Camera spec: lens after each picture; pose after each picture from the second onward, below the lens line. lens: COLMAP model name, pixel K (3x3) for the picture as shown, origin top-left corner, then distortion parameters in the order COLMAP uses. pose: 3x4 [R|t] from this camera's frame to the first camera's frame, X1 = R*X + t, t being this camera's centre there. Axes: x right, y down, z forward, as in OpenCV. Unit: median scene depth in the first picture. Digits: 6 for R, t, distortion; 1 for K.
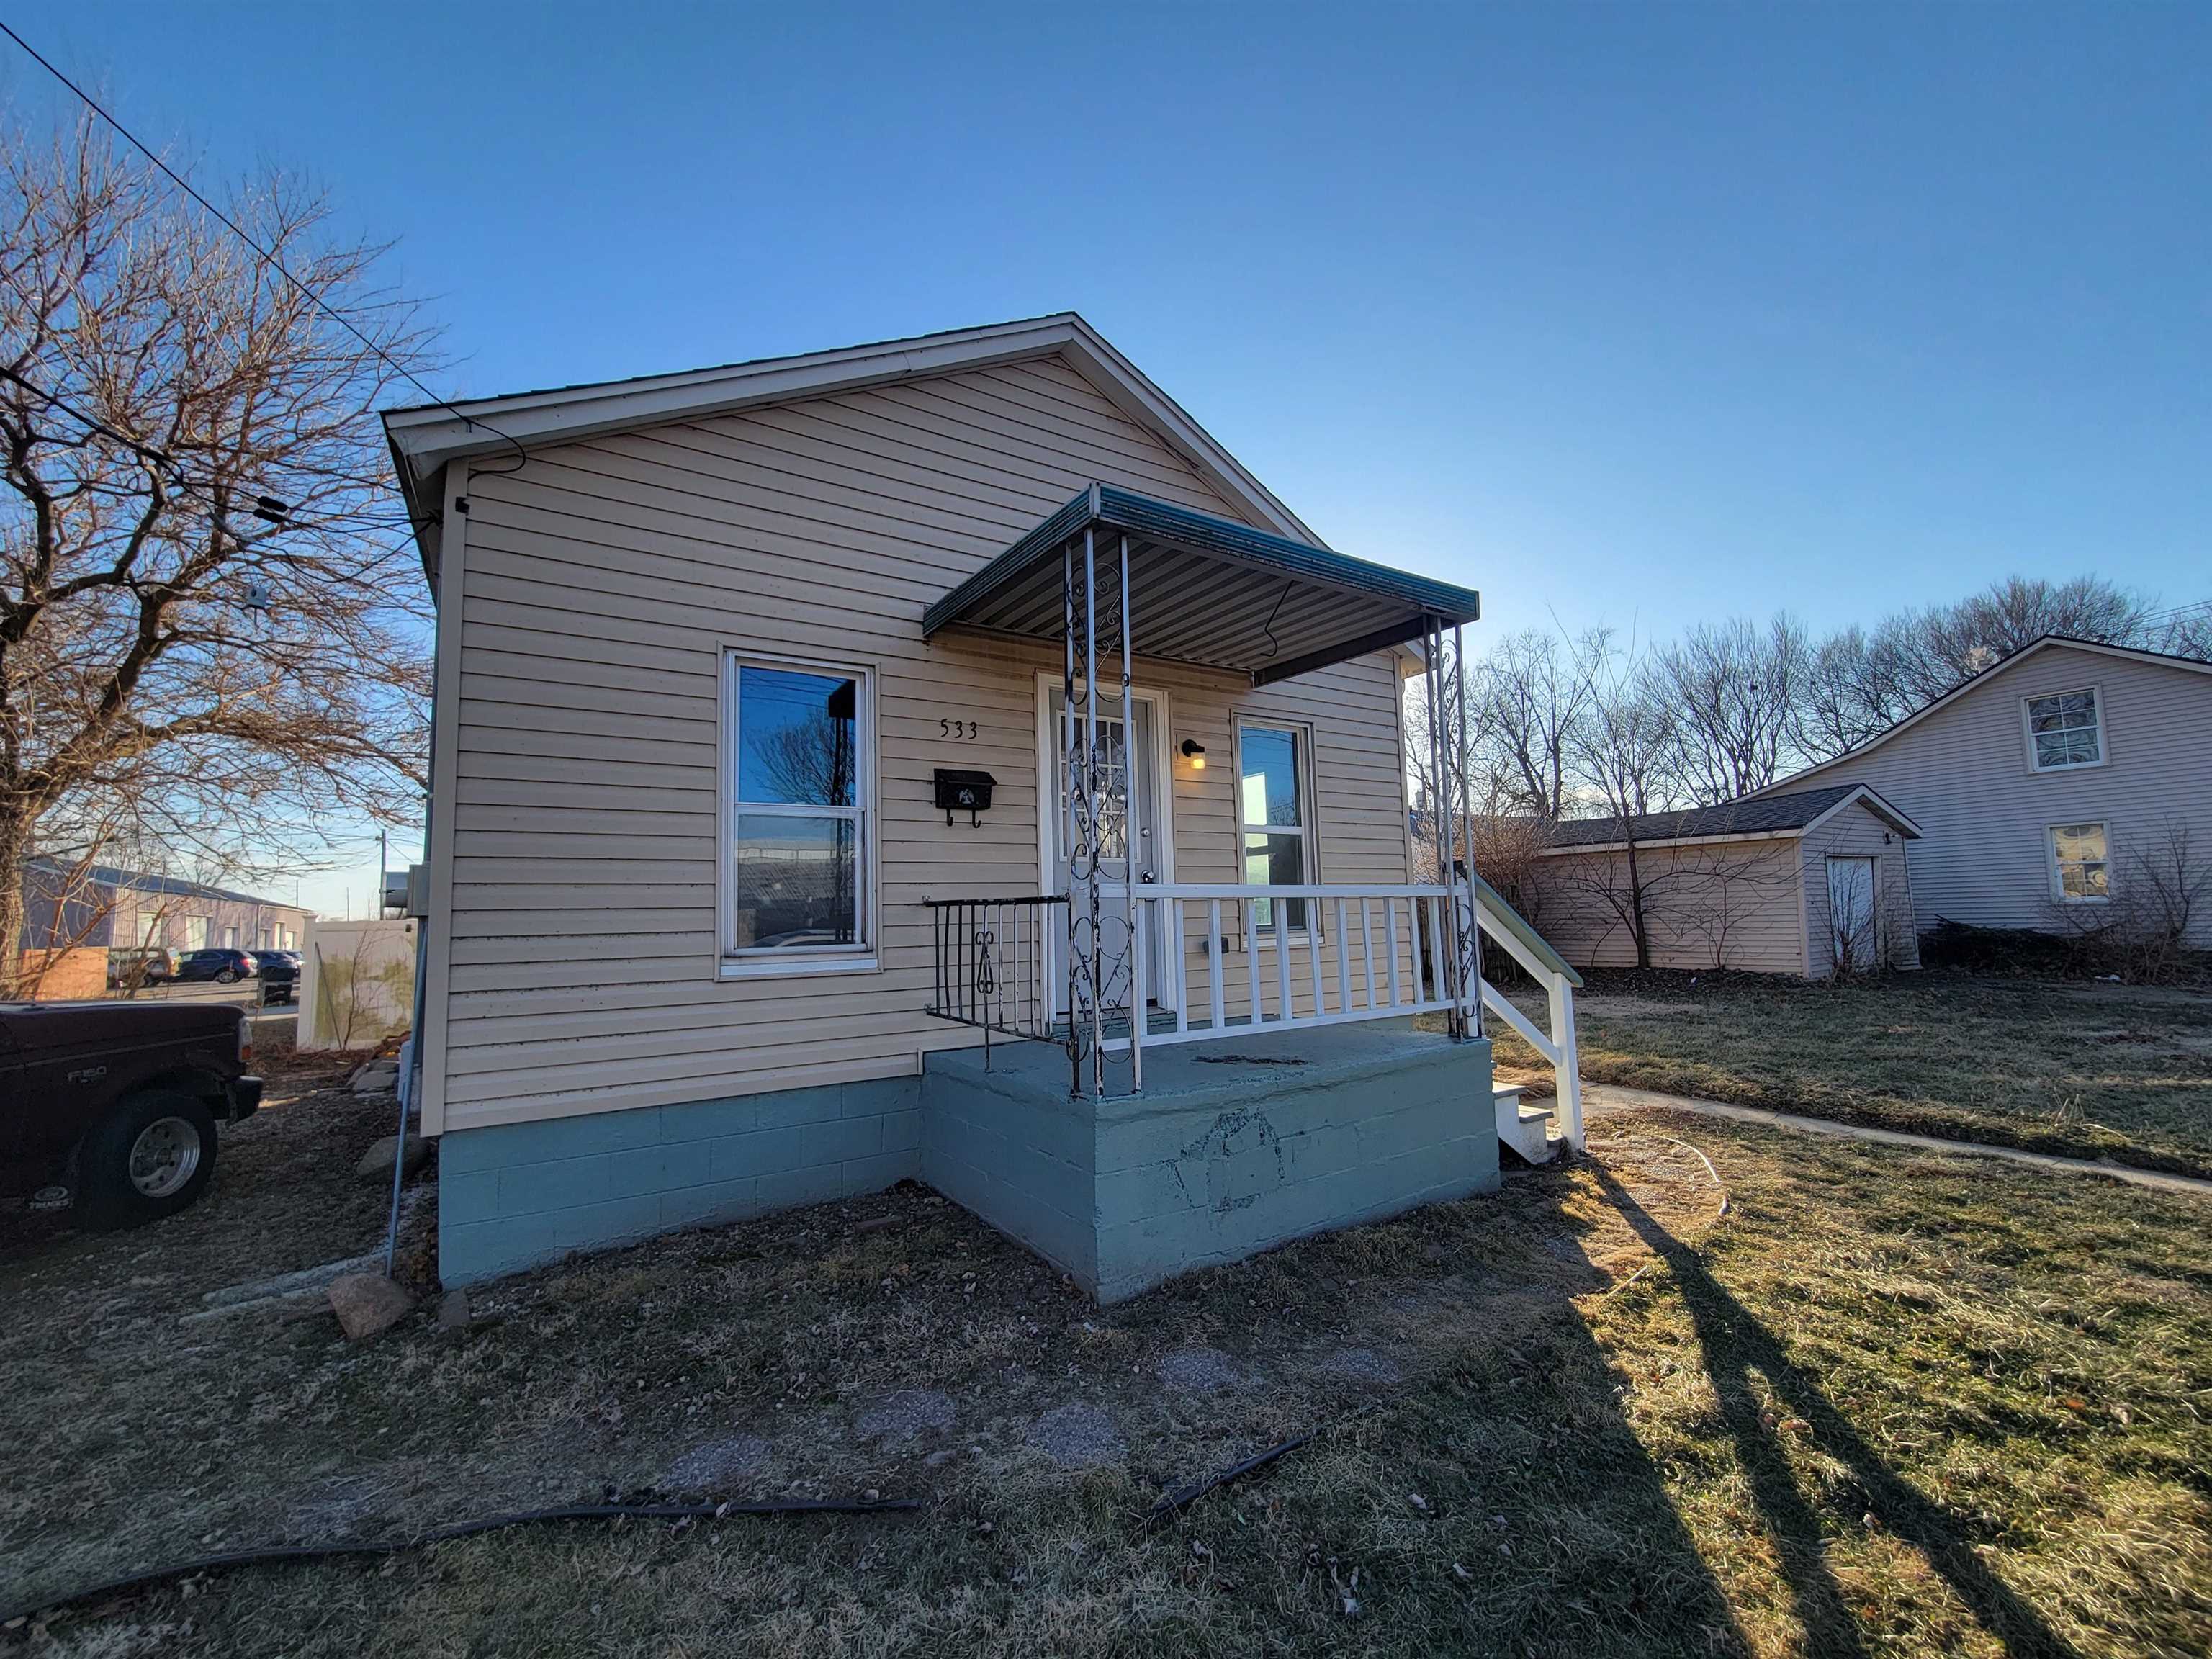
lens RADIAL K [[902.3, 0, 1122.6], [0, 902.3, 848.2], [0, 0, 1]] dist [-0.002545, 0.000443]
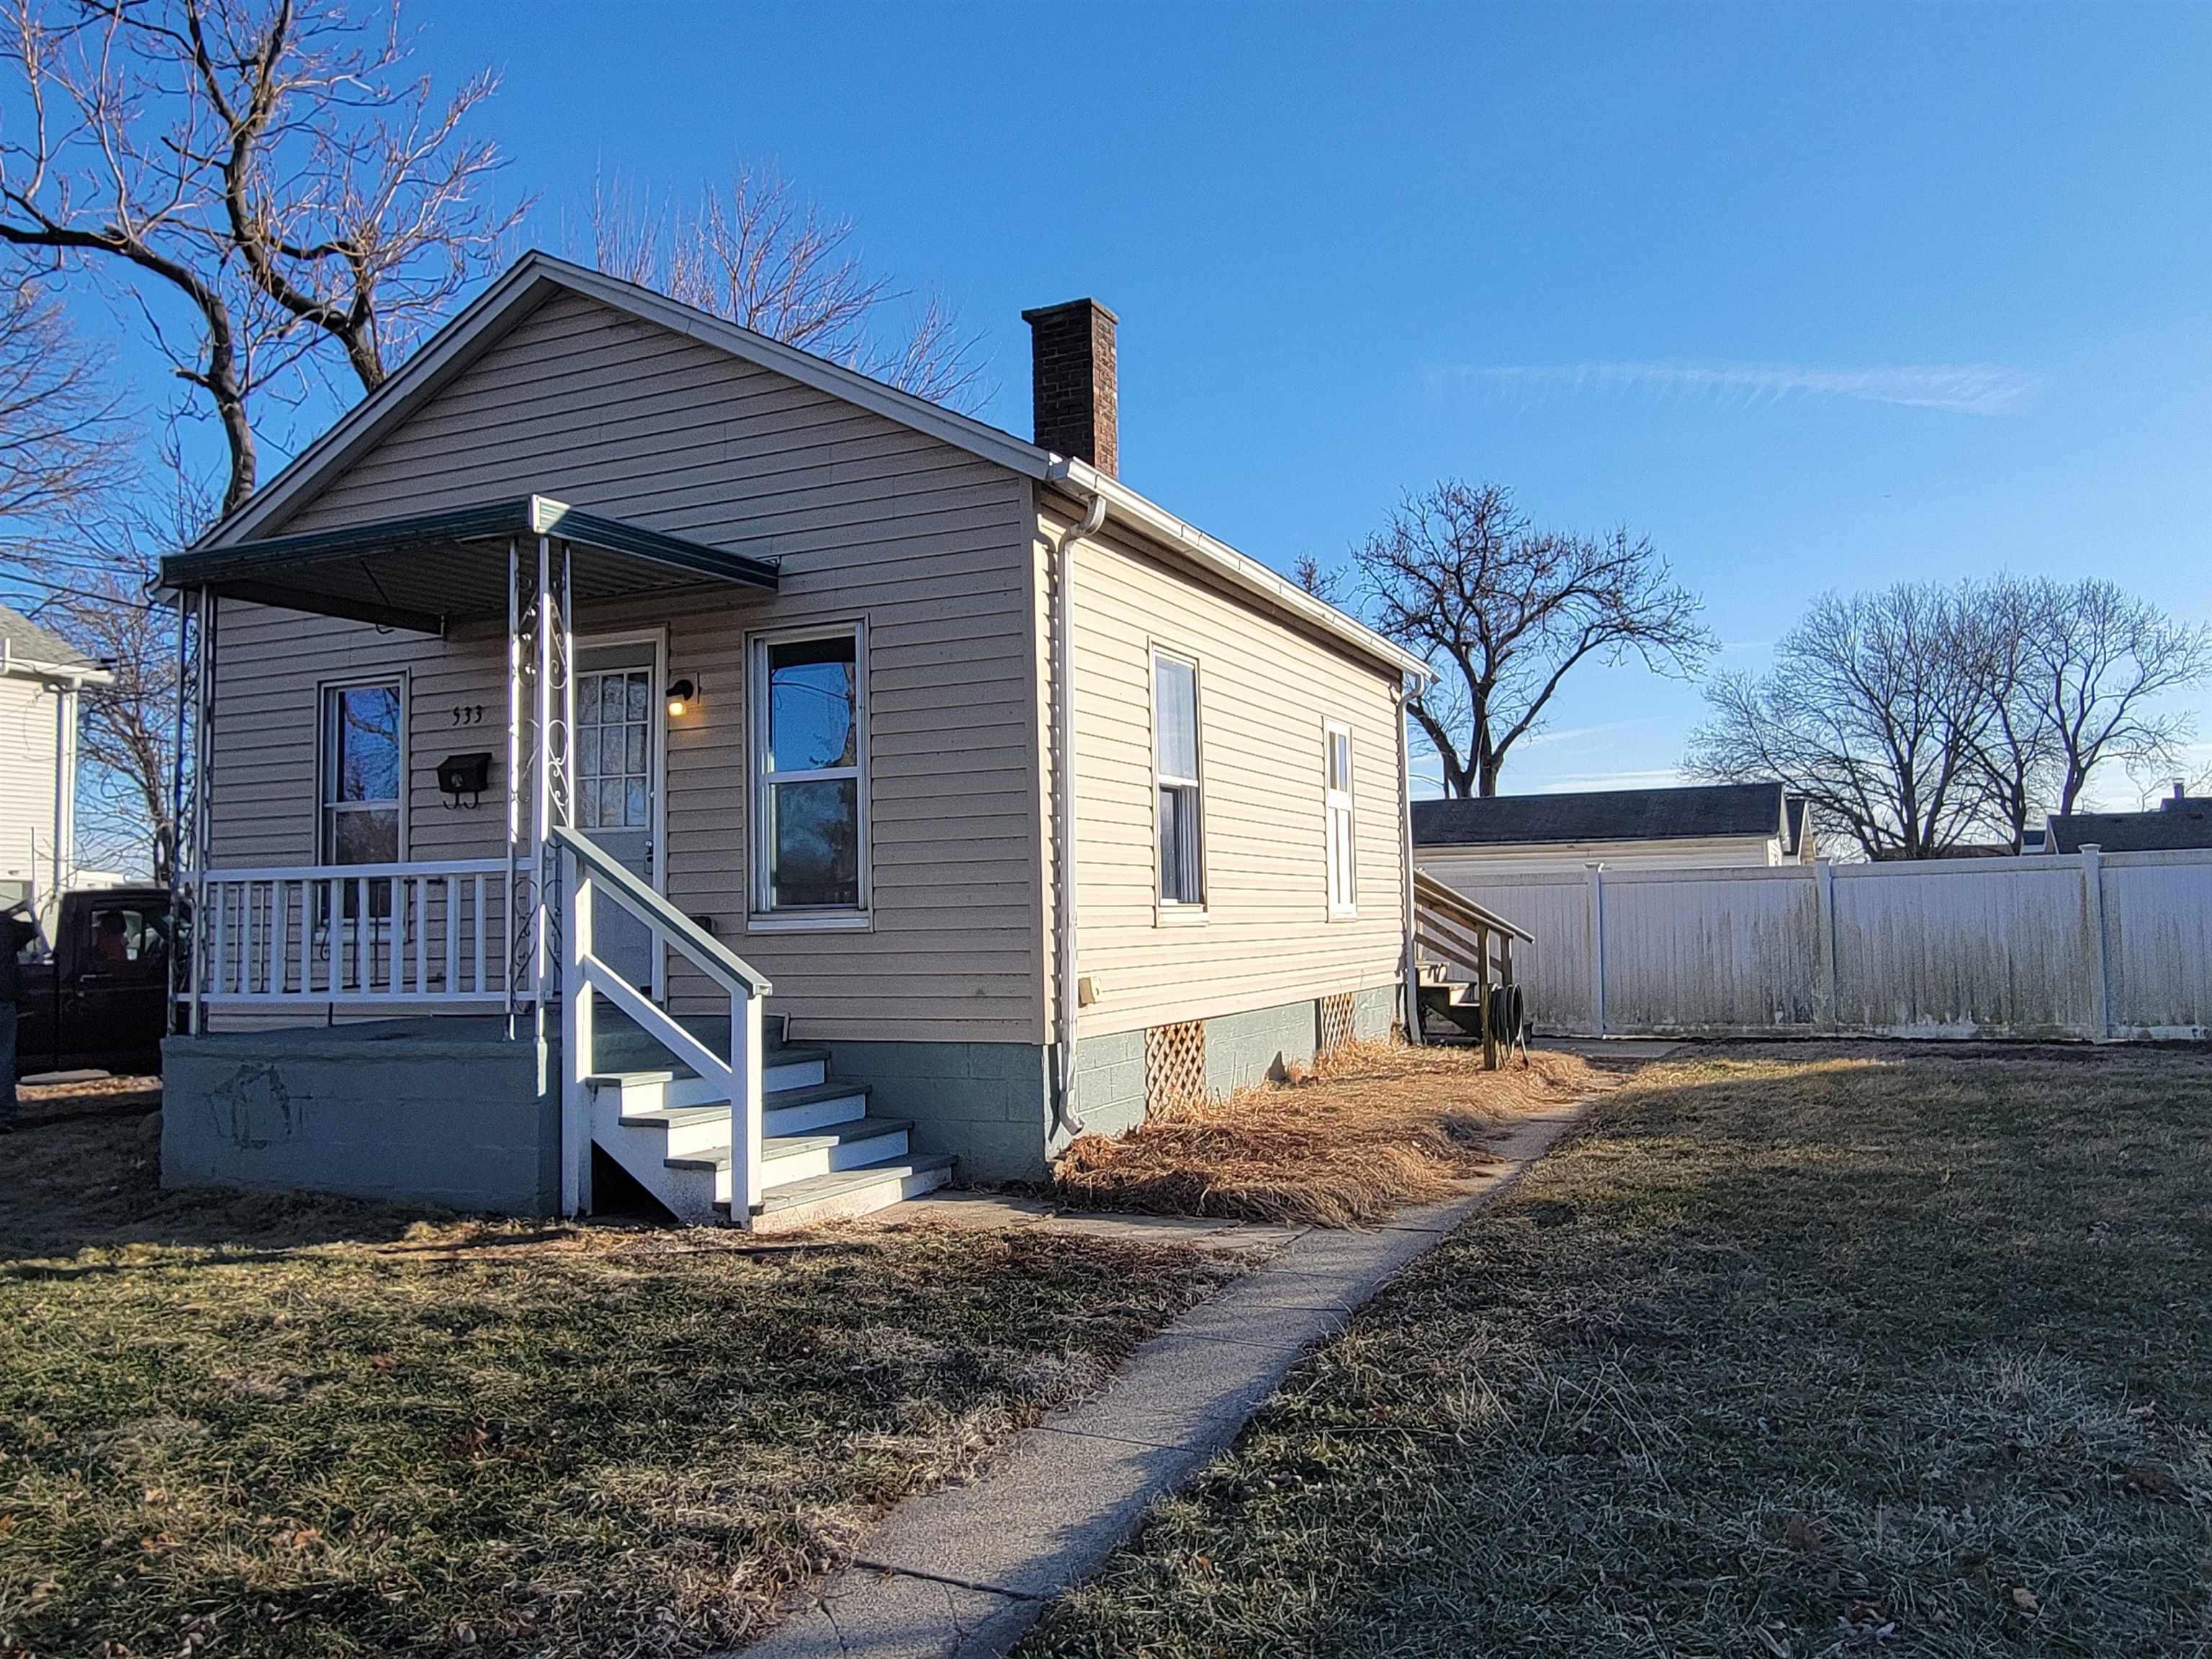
lens RADIAL K [[1632.1, 0, 1106.0], [0, 1632.1, 829.5], [0, 0, 1]] dist [-0.006356, -0.000503]
pose [[0.536502, -0.031028, -0.843328, 1.848299], [0.074246, 0.997184, 0.010545, 0.036534], [0.840627, -0.068272, 0.537295, 0.607815]]
